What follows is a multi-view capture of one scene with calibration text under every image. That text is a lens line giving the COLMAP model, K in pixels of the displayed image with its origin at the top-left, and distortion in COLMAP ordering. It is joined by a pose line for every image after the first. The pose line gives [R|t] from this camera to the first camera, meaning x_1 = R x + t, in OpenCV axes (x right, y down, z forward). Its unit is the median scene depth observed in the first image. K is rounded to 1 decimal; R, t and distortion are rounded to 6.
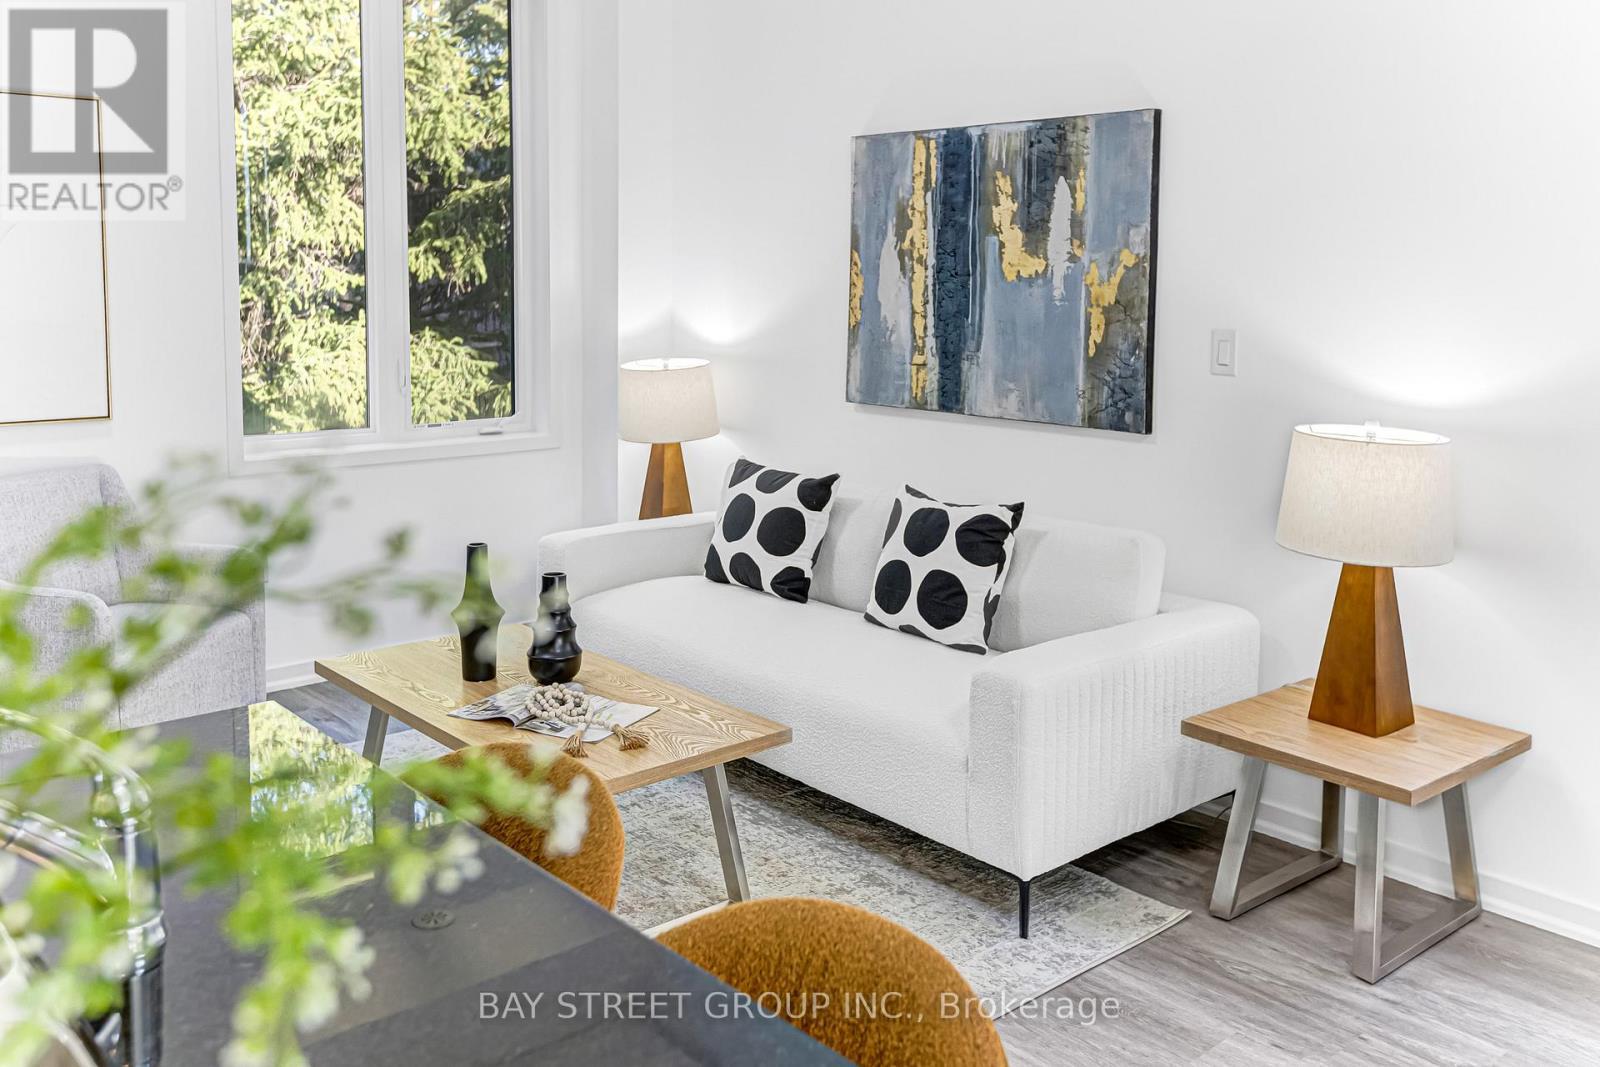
lens RADIAL K [[1371.5, 0, 817.8], [0, 1371.5, 387.0], [0, 0, 1]] dist [0.002963, 0.002292]
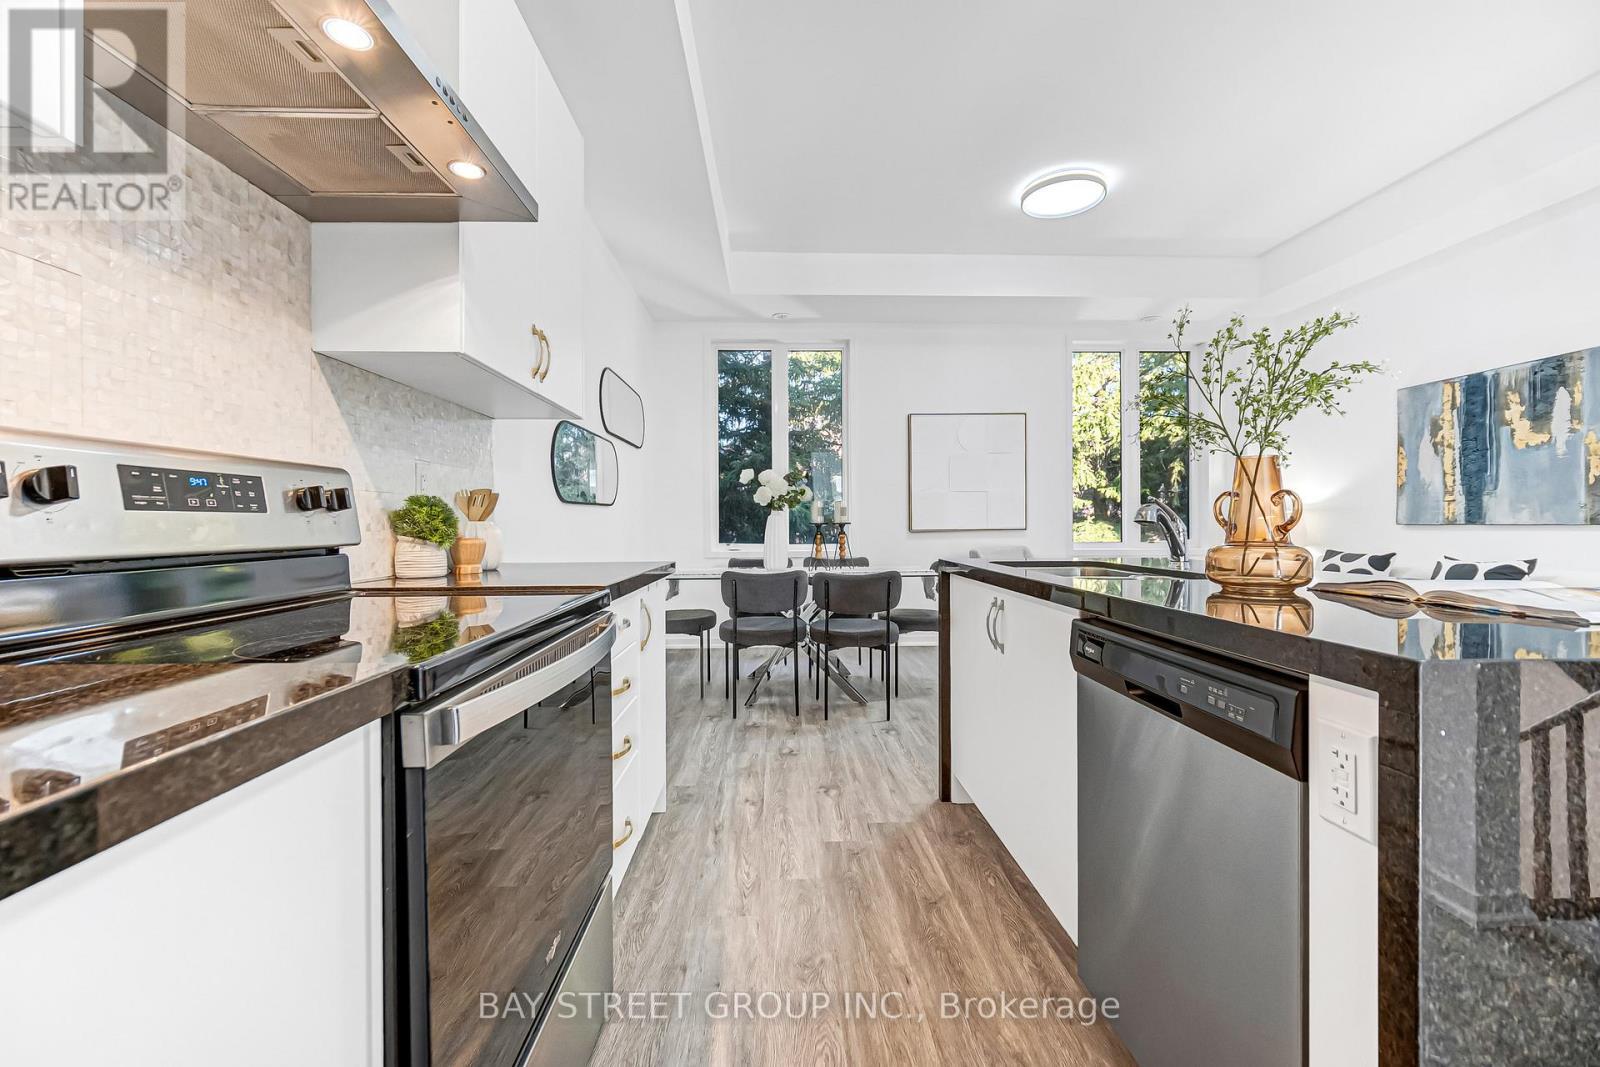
lens RADIAL K [[633.9, 0, 799.1], [0, 633.9, 526.3], [0, 0, 1]] dist [-0.004411, 0.000655]
pose [[0.762955, -0.011104, -0.646357, -0.051783], [-0.041160, 0.996989, -0.065714, 0.120831], [0.645140, 0.076741, 0.760200, -0.257155]]
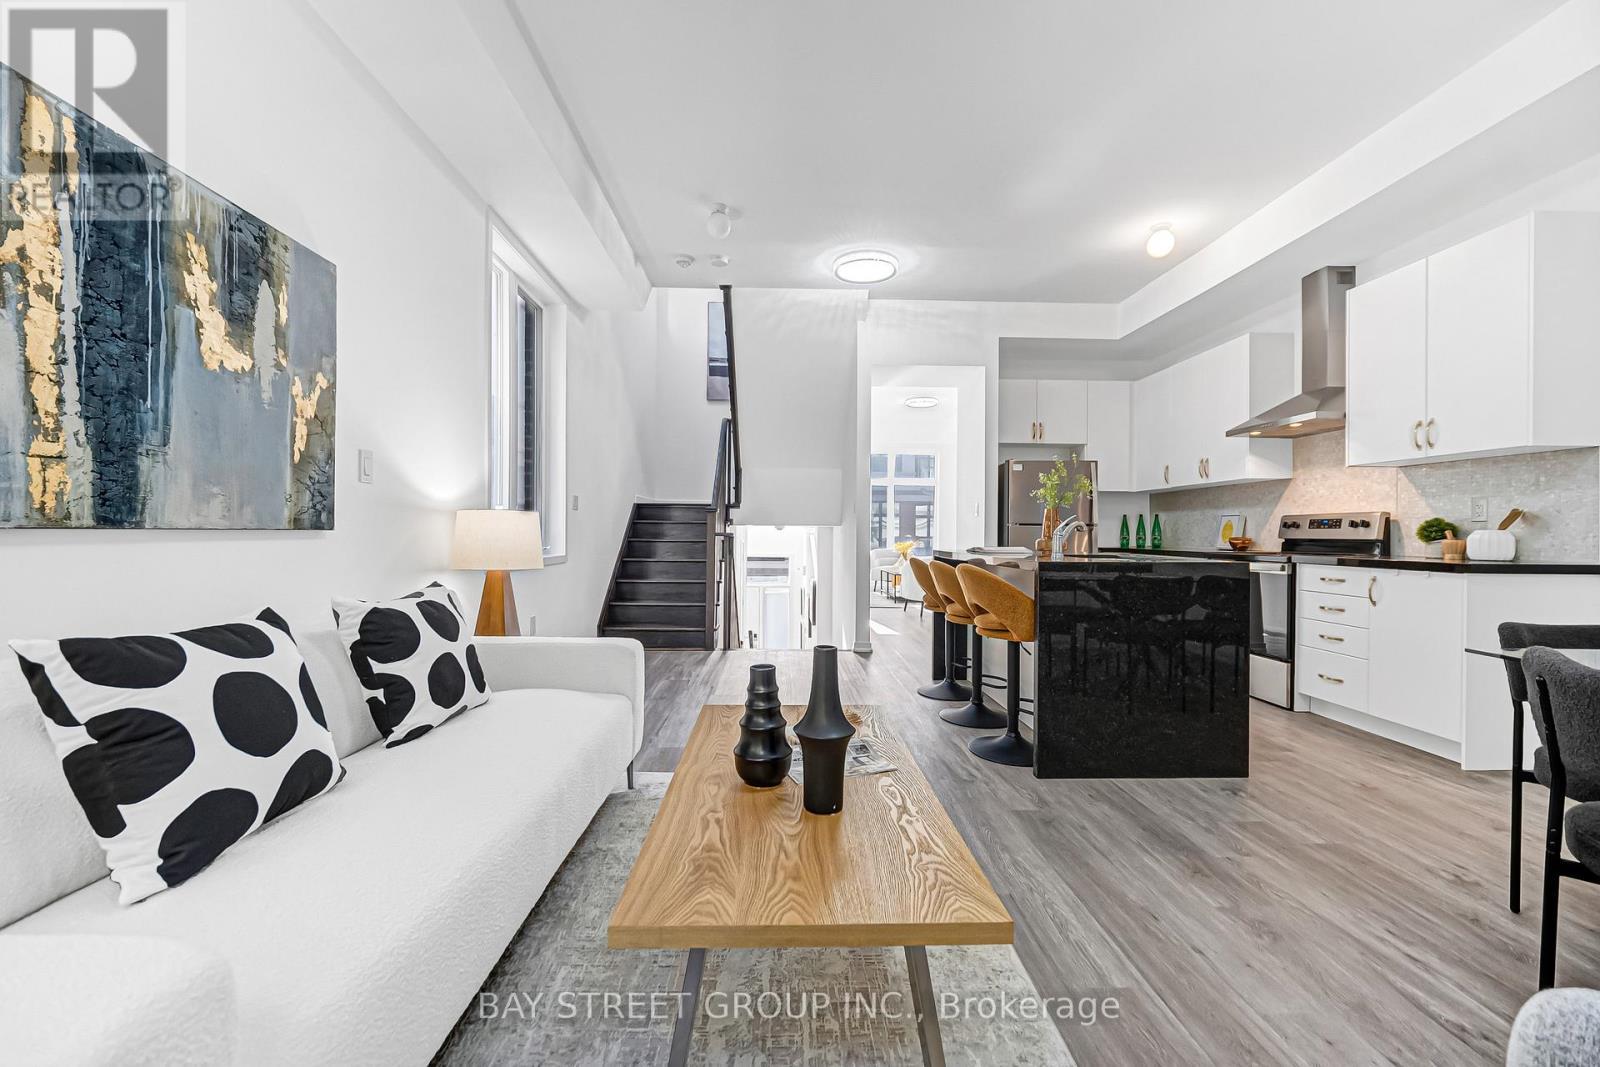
lens RADIAL K [[633.9, 0, 793.6], [0, 633.9, 533.5], [0, 0, 1]] dist [-0.004411, 0.000655]
pose [[-0.755806, -0.016480, 0.654588, -0.402025], [0.039498, 0.996715, 0.070699, 0.012869], [-0.653604, 0.079289, -0.752672, 1.064036]]
